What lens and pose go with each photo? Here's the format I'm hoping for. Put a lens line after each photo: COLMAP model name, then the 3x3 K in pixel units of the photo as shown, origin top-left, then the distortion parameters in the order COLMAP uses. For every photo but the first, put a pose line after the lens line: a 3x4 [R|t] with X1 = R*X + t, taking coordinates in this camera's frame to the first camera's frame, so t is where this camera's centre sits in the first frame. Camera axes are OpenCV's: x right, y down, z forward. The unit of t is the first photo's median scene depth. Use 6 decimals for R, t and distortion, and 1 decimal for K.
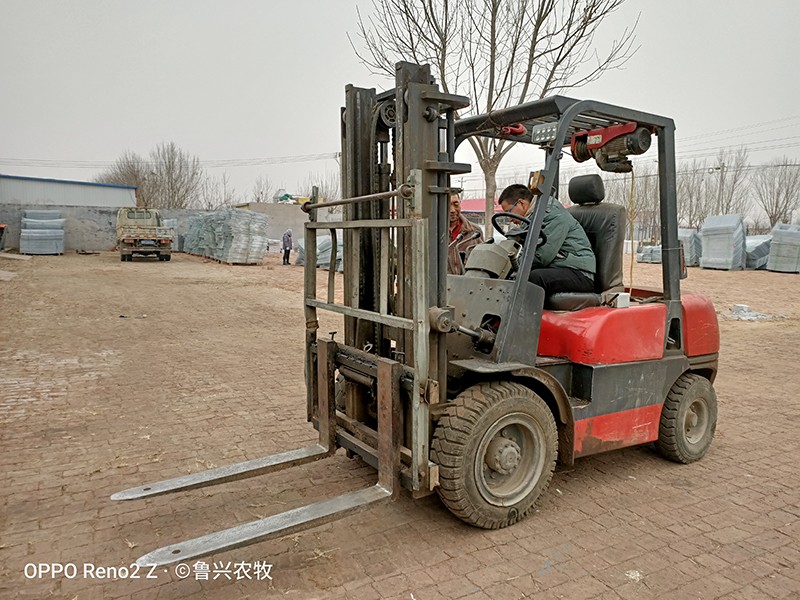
lens RADIAL K [[577.3, 0, 400.0], [0, 577.3, 300.0], [0, 0, 1]] dist [-0.002943, -0.002233]
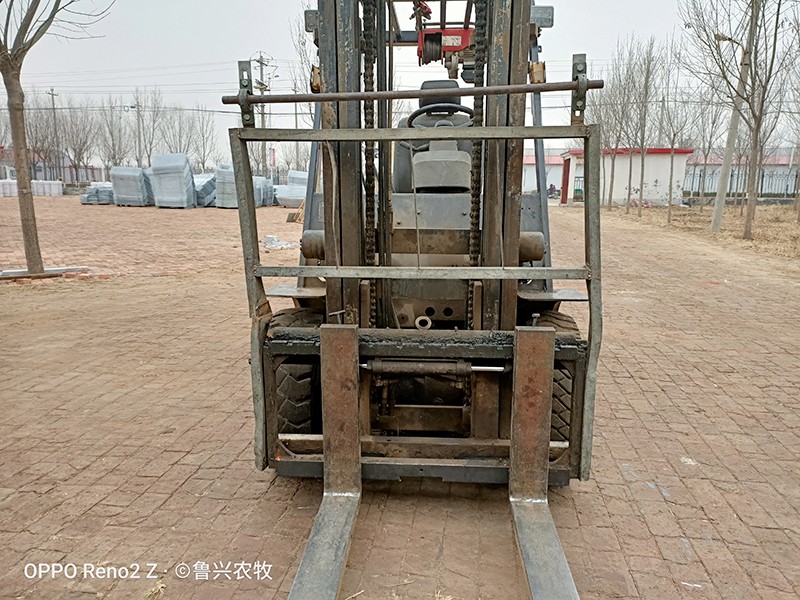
lens RADIAL K [[577.3, 0, 400.0], [0, 577.3, 300.0], [0, 0, 1]] dist [-0.002943, -0.002233]
pose [[0.573193, -0.169123, 0.801778, -0.072591], [0.087997, 0.985515, 0.144970, -0.005145], [-0.814682, -0.012542, 0.579772, 0.074553]]
